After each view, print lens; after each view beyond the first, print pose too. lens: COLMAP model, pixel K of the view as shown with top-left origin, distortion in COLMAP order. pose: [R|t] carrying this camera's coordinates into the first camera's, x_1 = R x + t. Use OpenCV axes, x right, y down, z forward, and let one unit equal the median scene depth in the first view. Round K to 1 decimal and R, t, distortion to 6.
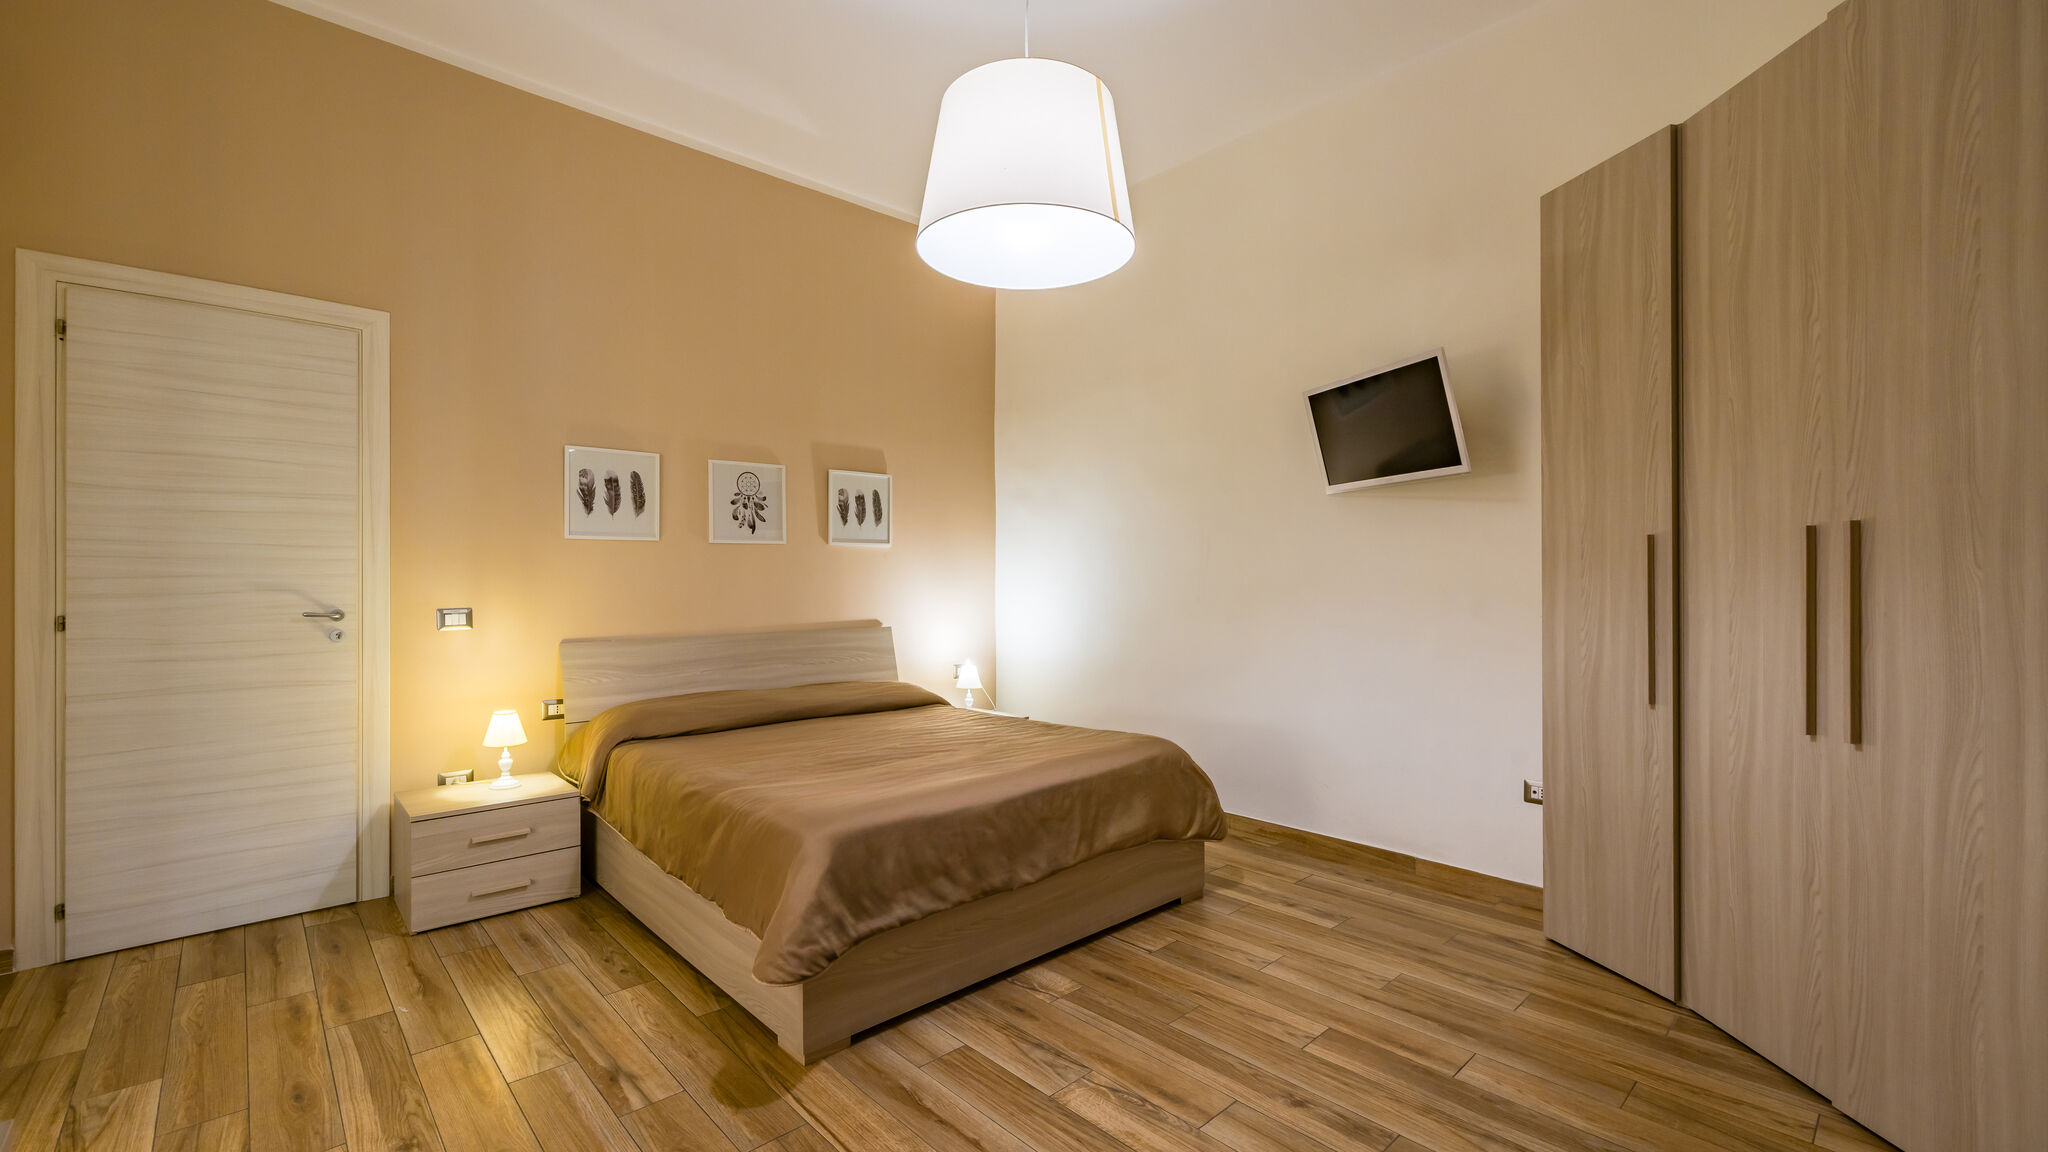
lens RADIAL K [[852.4, 0, 994.1], [0, 852.4, 576.7], [0, 0, 1]] dist [0.005084, 0.000608]
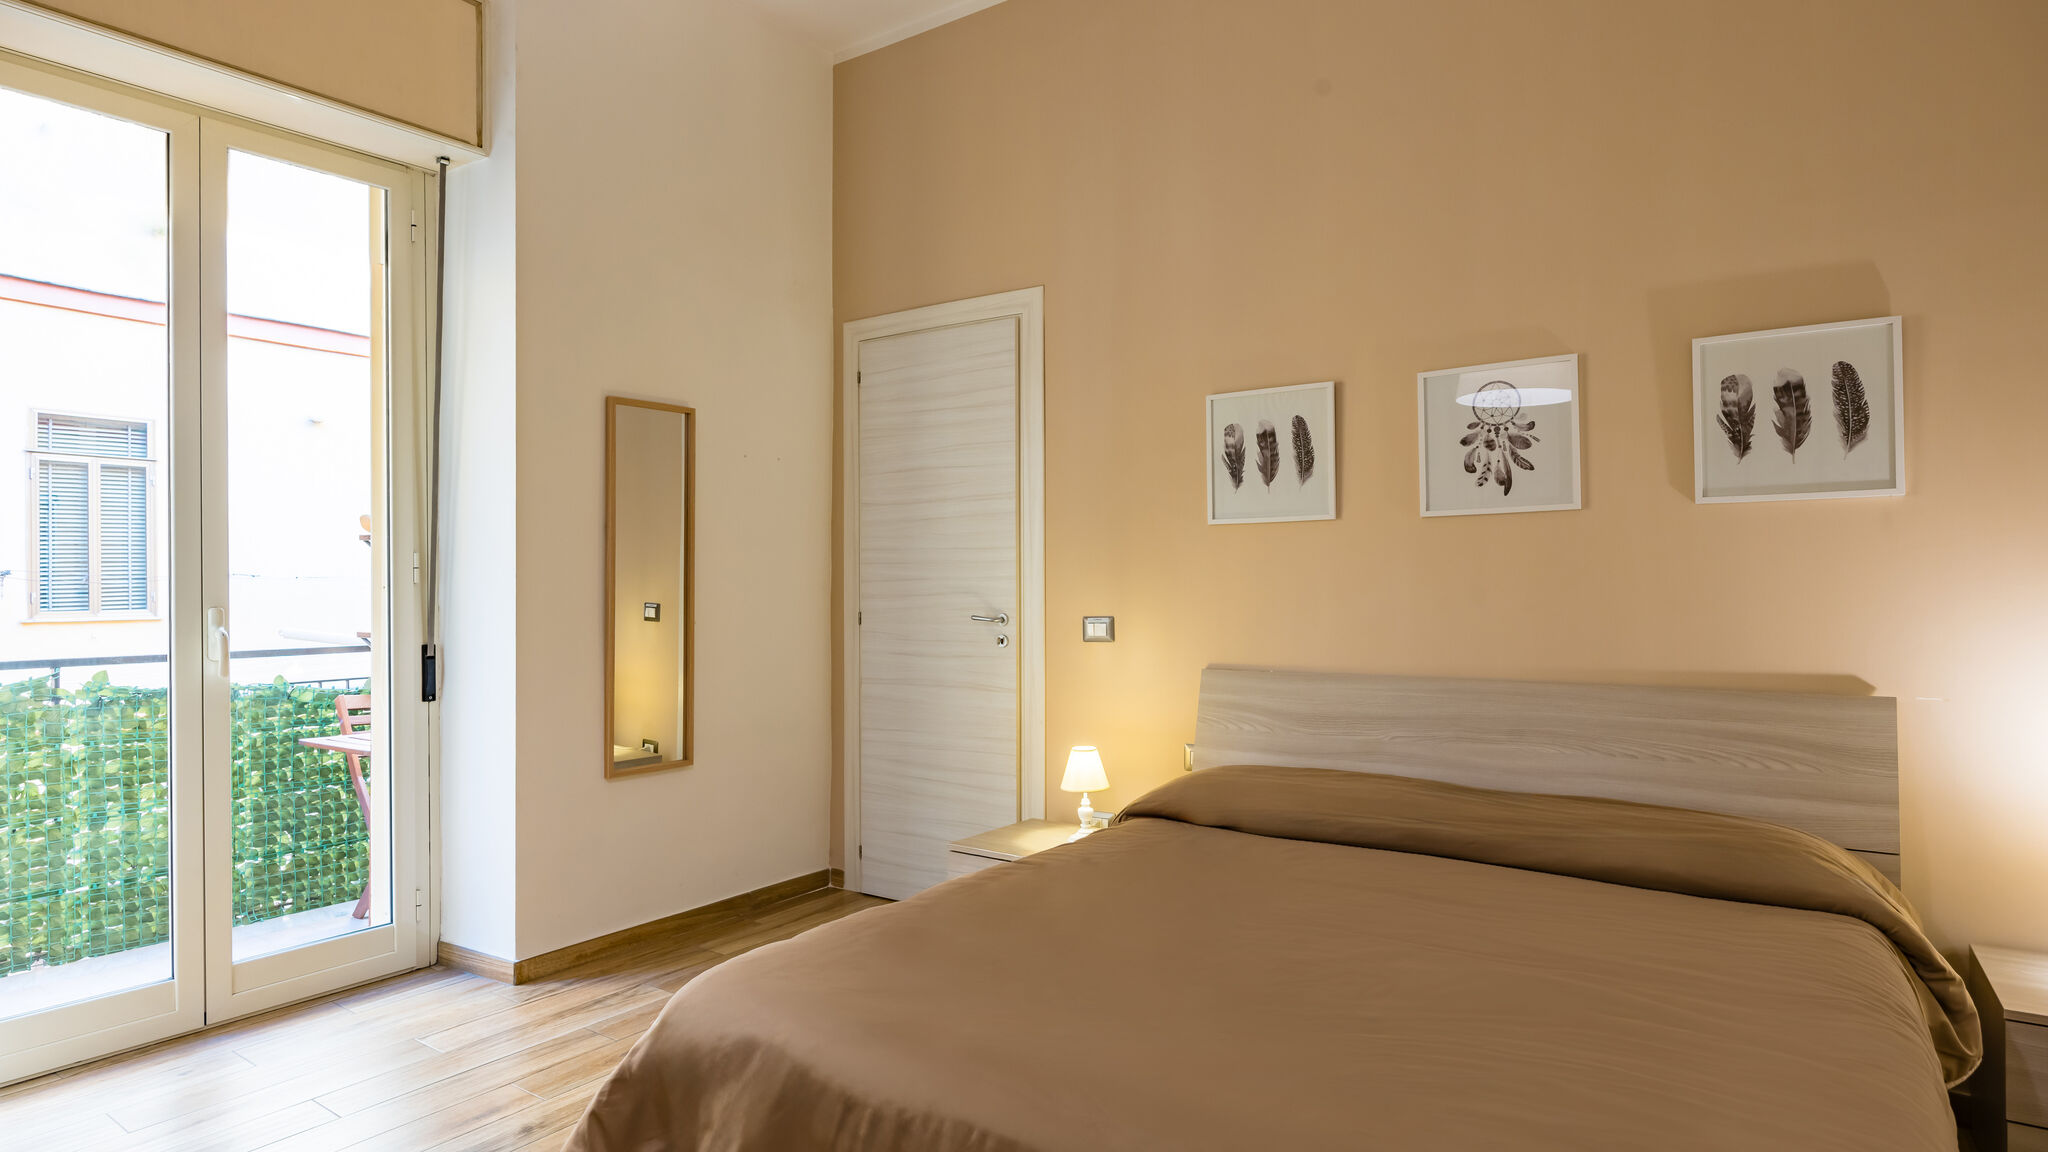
lens RADIAL K [[1106.3, 0, 1030.2], [0, 1106.3, 576.6], [0, 0, 1]] dist [-0.004350, -0.002280]
pose [[0.226745, -0.004086, -0.973946, 0.410405], [0.007796, 0.999967, -0.002380, 0.000427], [0.973923, -0.007054, 0.226769, 0.697480]]
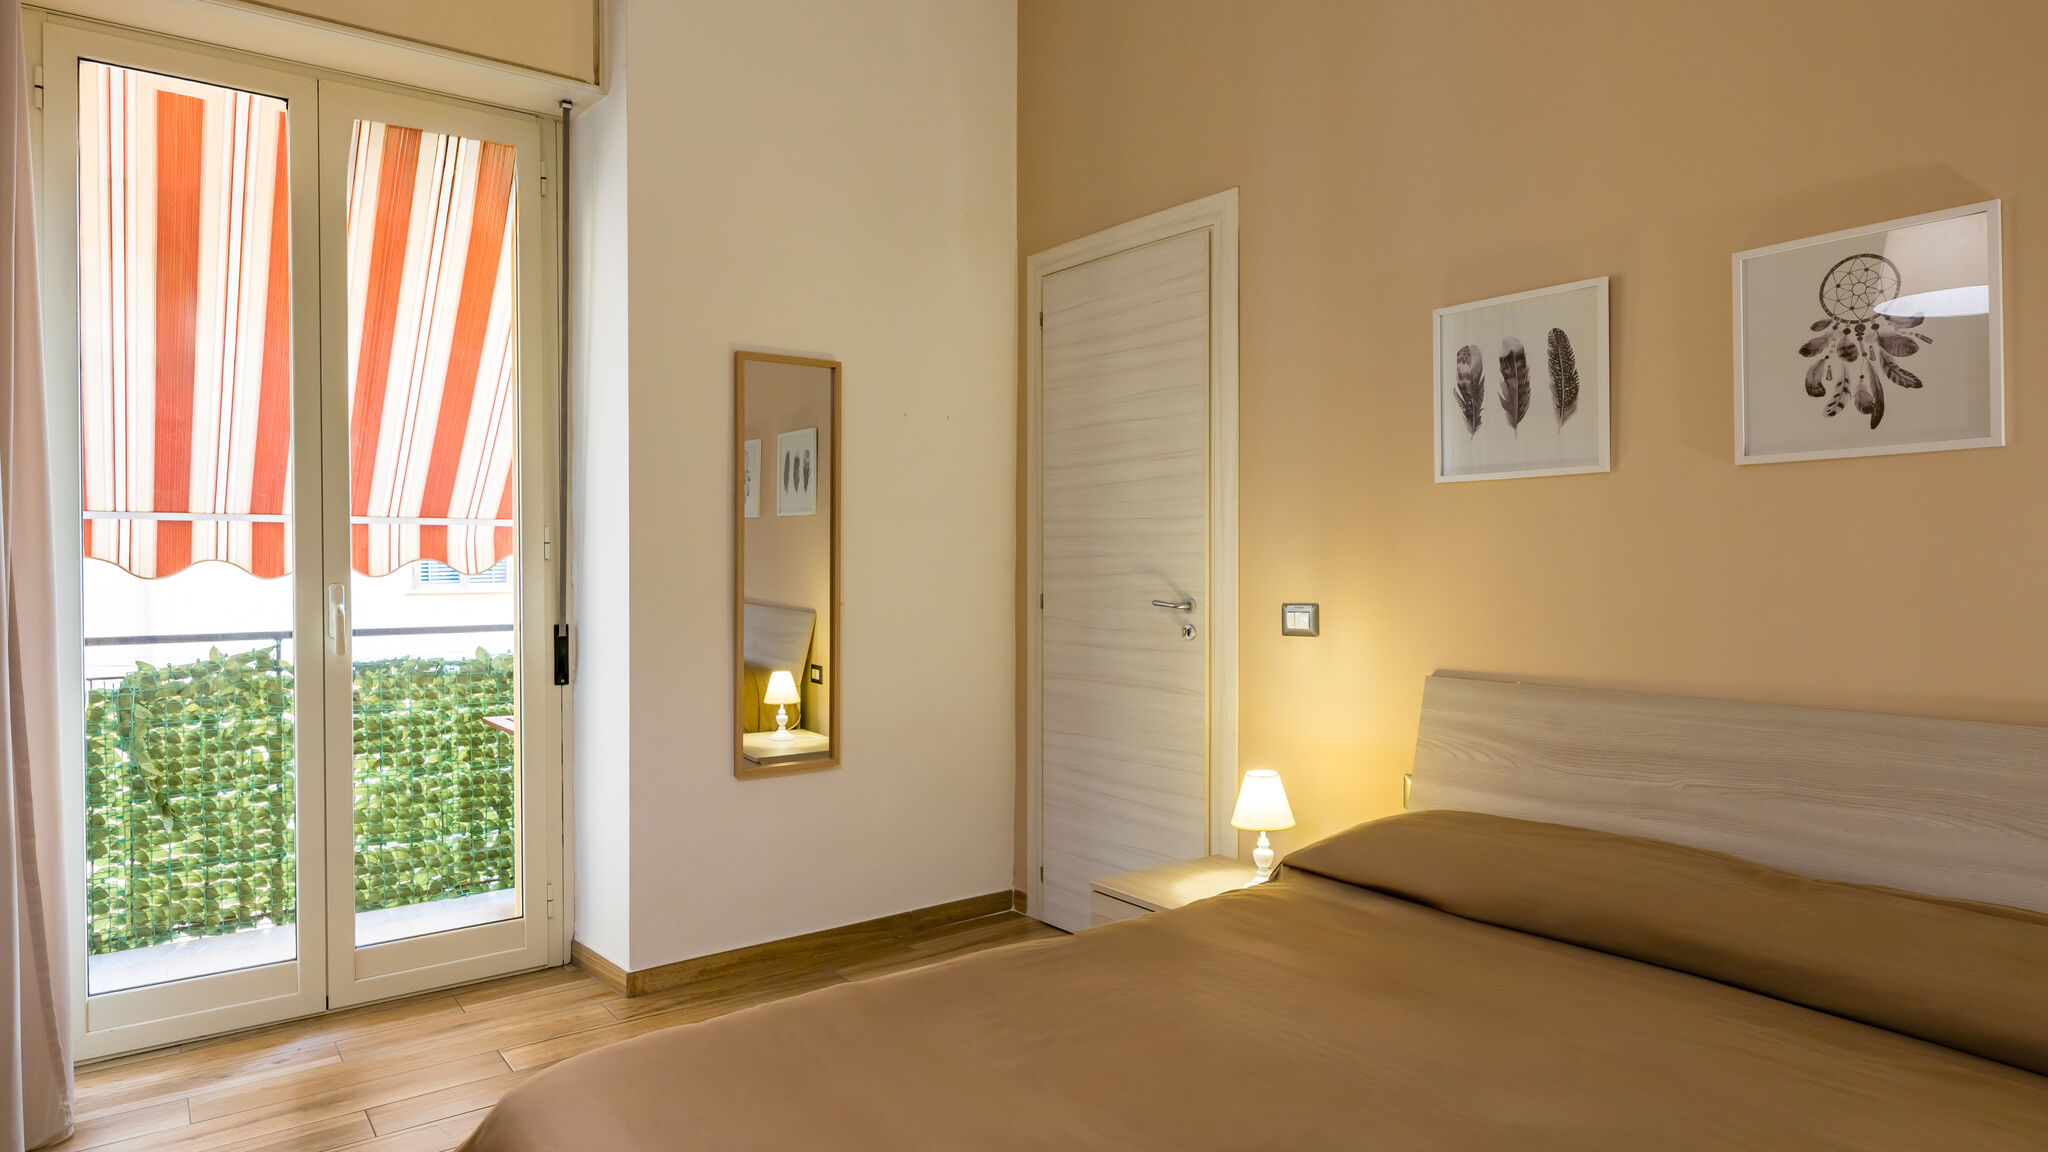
lens RADIAL K [[1177.8, 0, 1047.2], [0, 1177.8, 567.1], [0, 0, 1]] dist [0.003175, -0.004706]
pose [[-0.069218, 0.007137, -0.997576, 0.282257], [0.005461, 0.999962, 0.006775, 0.002224], [0.997587, -0.004979, -0.069255, 0.878517]]
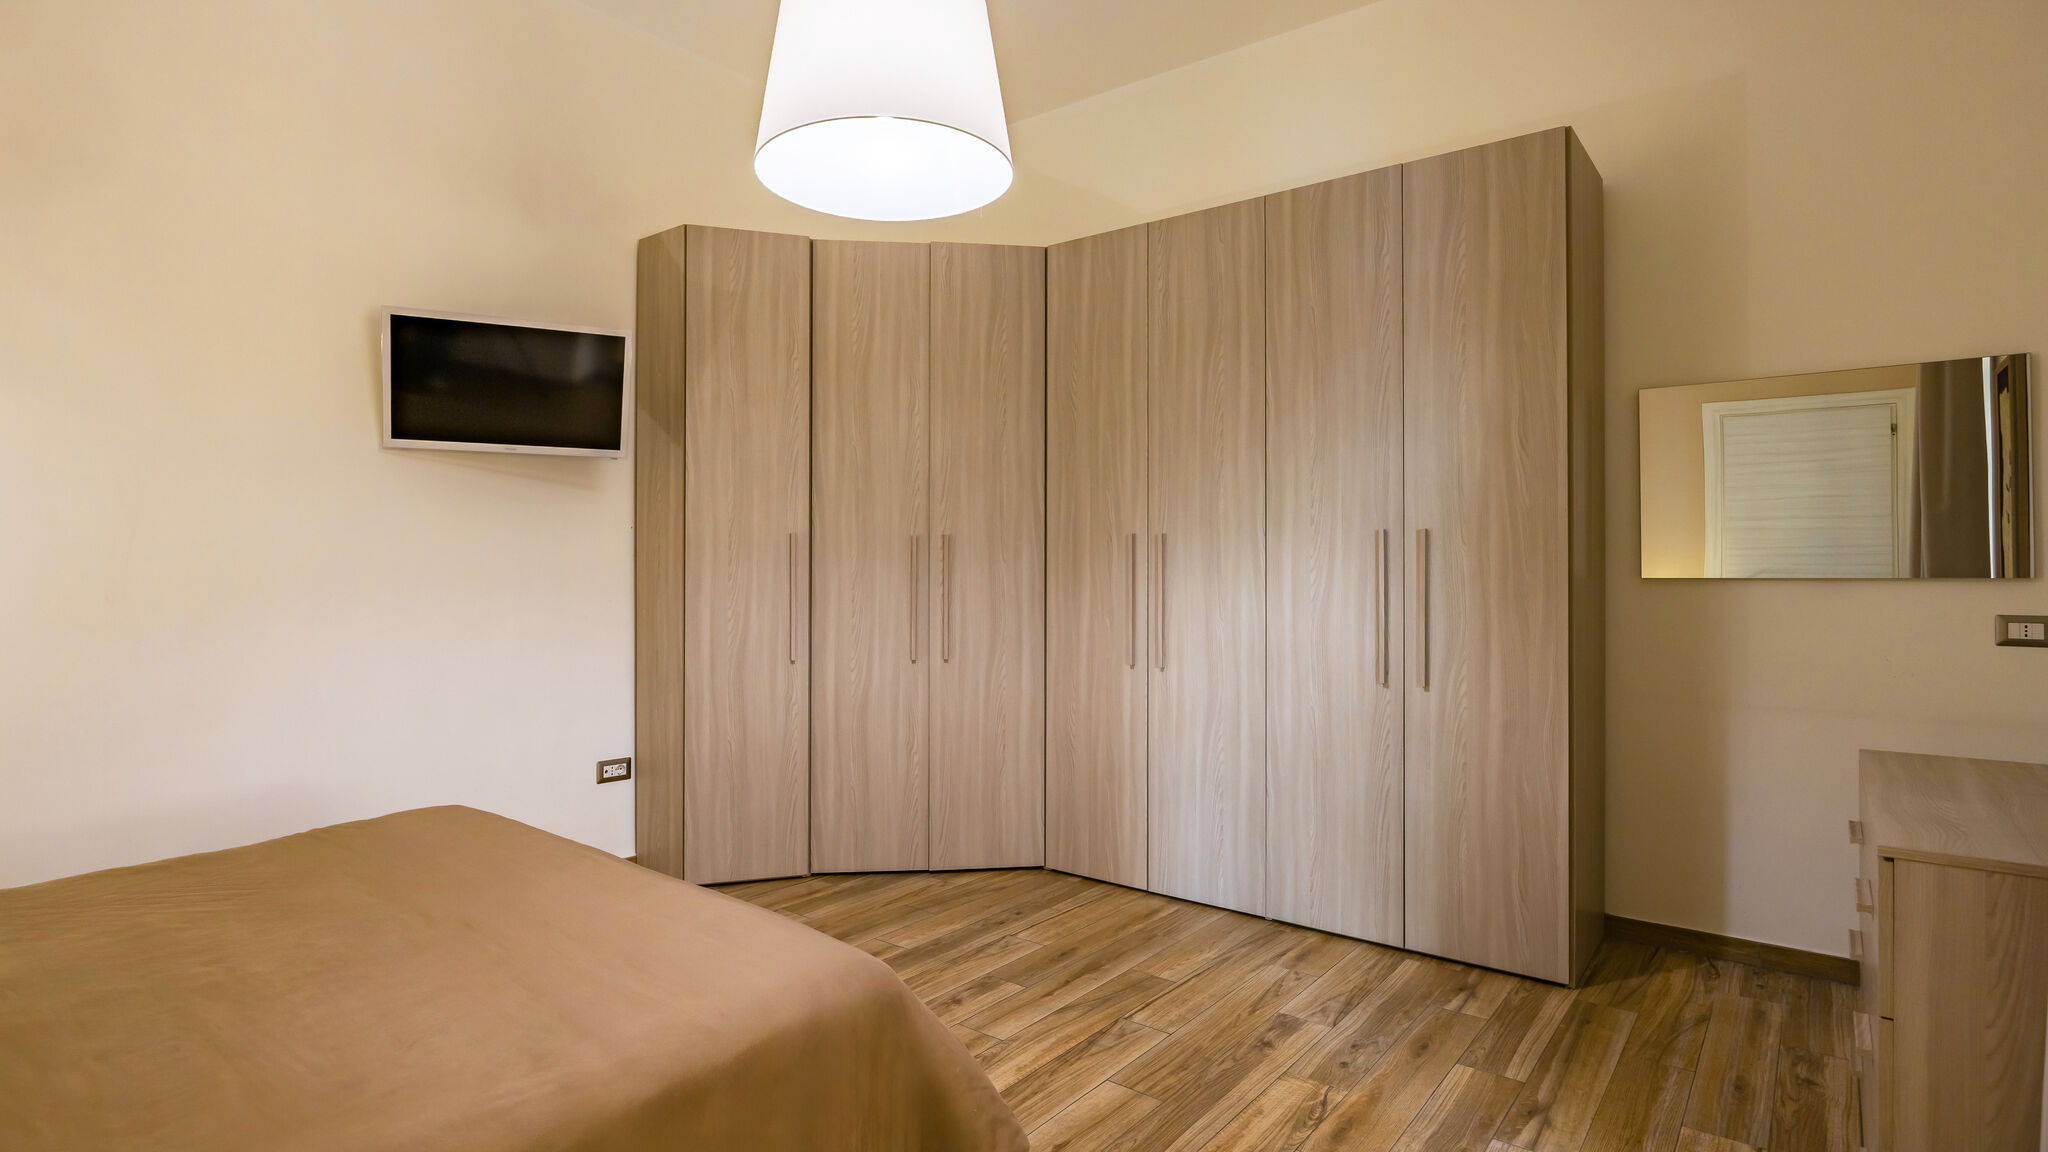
lens RADIAL K [[1025.1, 0, 1009.6], [0, 1025.1, 554.9], [0, 0, 1]] dist [-0.011195, -0.001716]
pose [[-0.160106, 0.012943, 0.987015, -0.625765], [-0.007195, 0.999872, -0.014279, 0.003265], [-0.987074, -0.009387, -0.159992, 0.667322]]
